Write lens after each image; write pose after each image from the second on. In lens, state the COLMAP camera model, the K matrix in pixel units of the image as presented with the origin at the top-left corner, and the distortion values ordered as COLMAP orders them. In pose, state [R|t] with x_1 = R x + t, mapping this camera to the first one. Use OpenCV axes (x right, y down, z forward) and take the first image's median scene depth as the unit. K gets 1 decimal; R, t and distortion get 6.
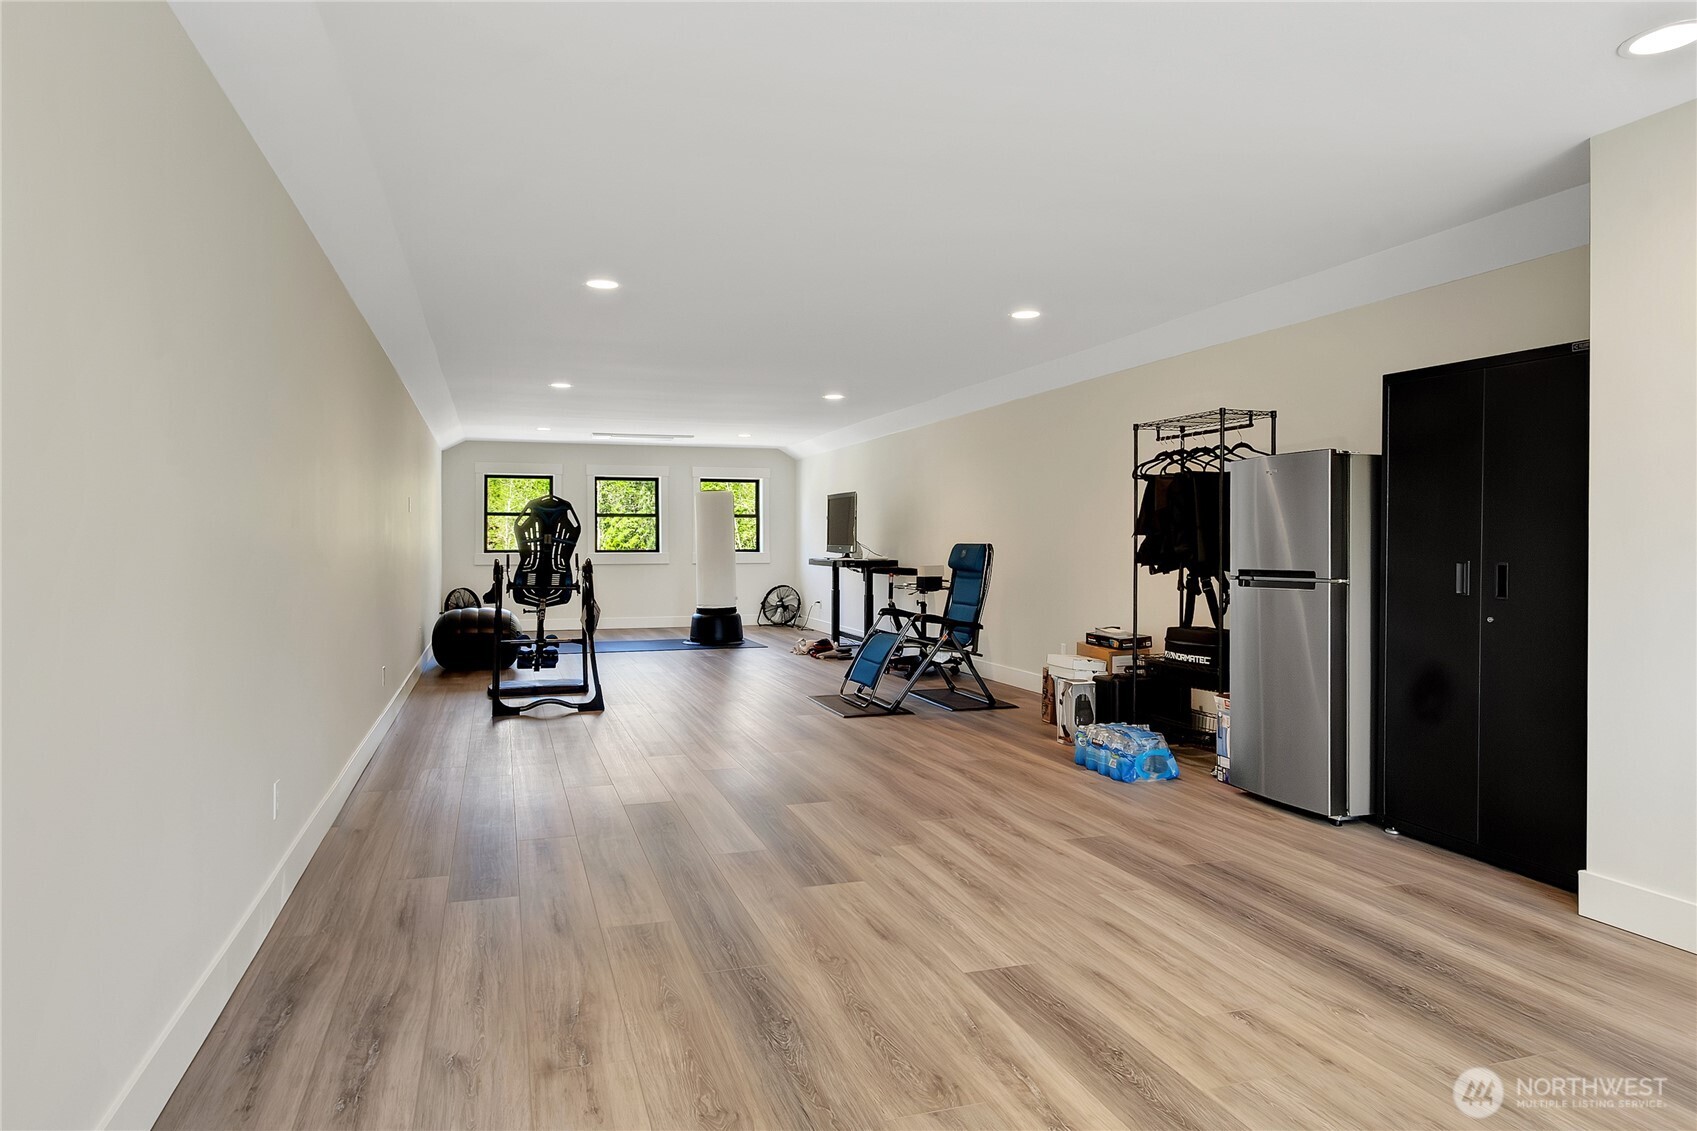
lens RADIAL K [[1116.1, 0, 848.1], [0, 1116.1, 561.4], [0, 0, 1]] dist [0.008216, -0.002371]
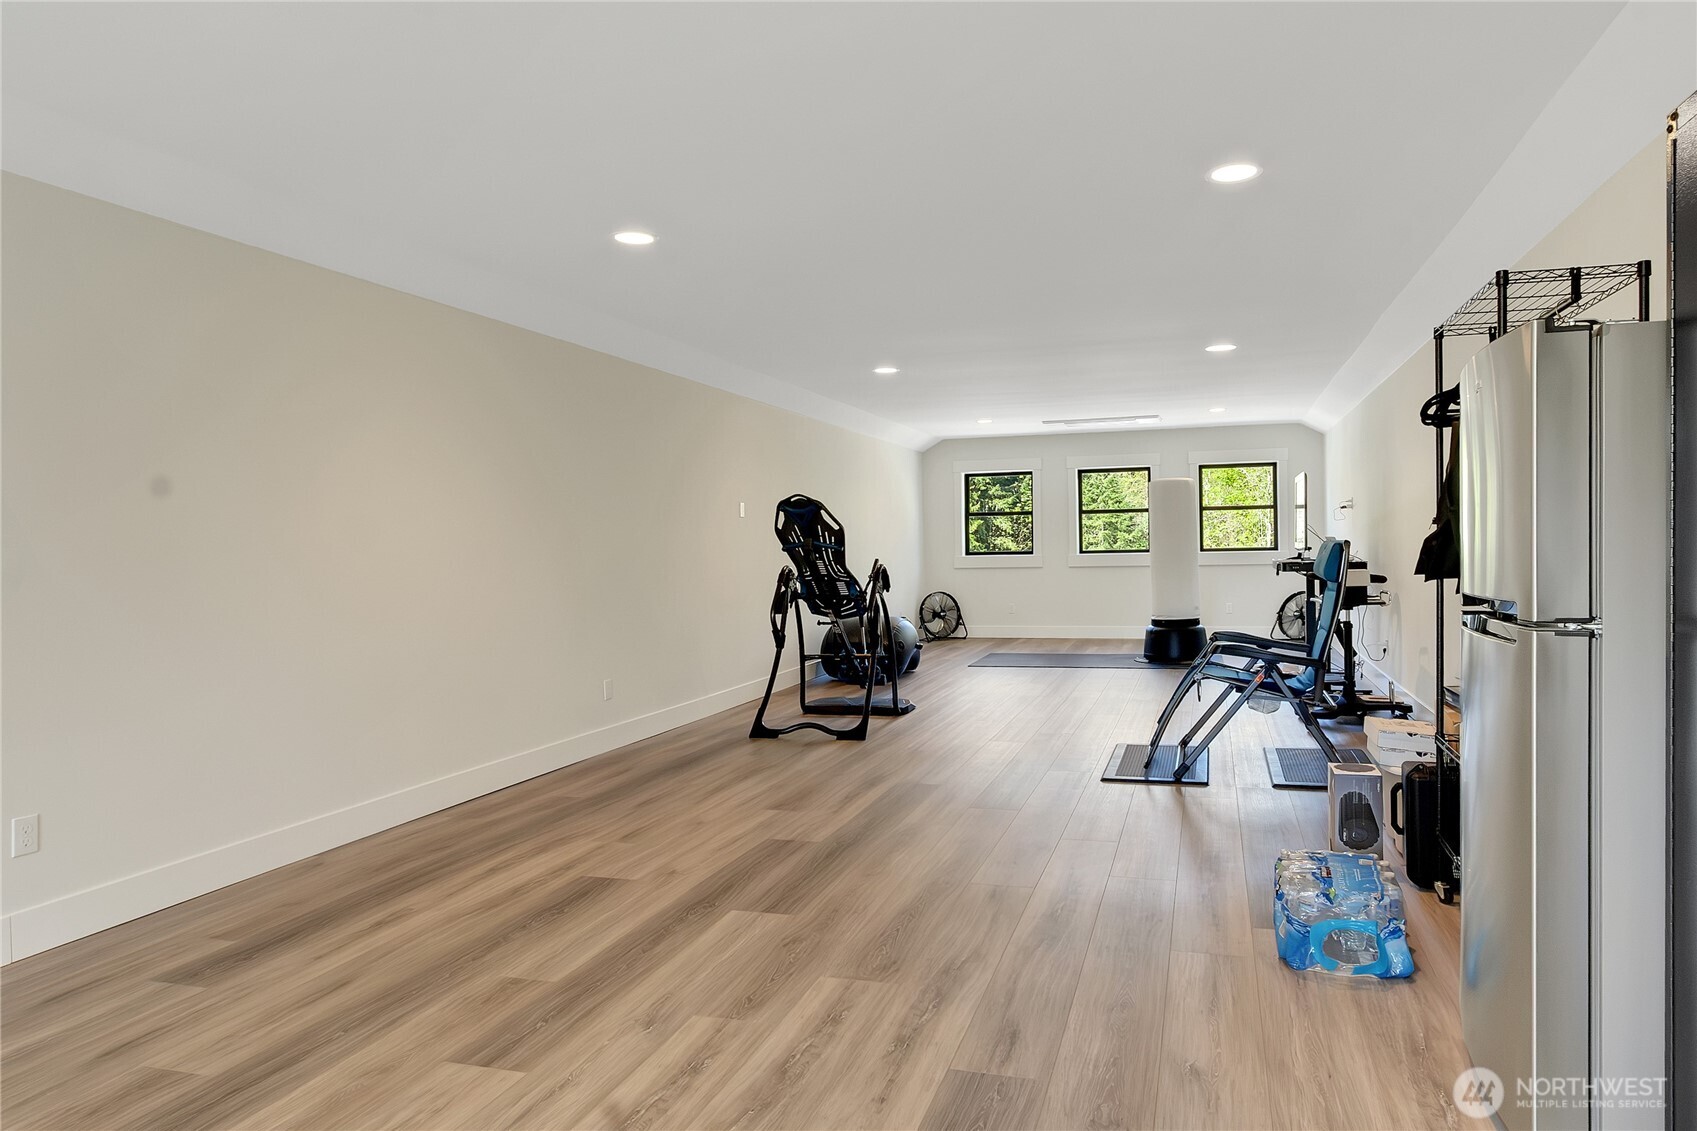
lens RADIAL K [[1116.1, 0, 848.5], [0, 1116.1, 565.0], [0, 0, 1]] dist [0.008216, -0.002371]
pose [[0.816440, -0.005037, -0.577409, 0.270728], [0.007958, 0.999965, 0.002528, -0.004786], [0.577376, -0.006659, 0.816451, 0.287742]]
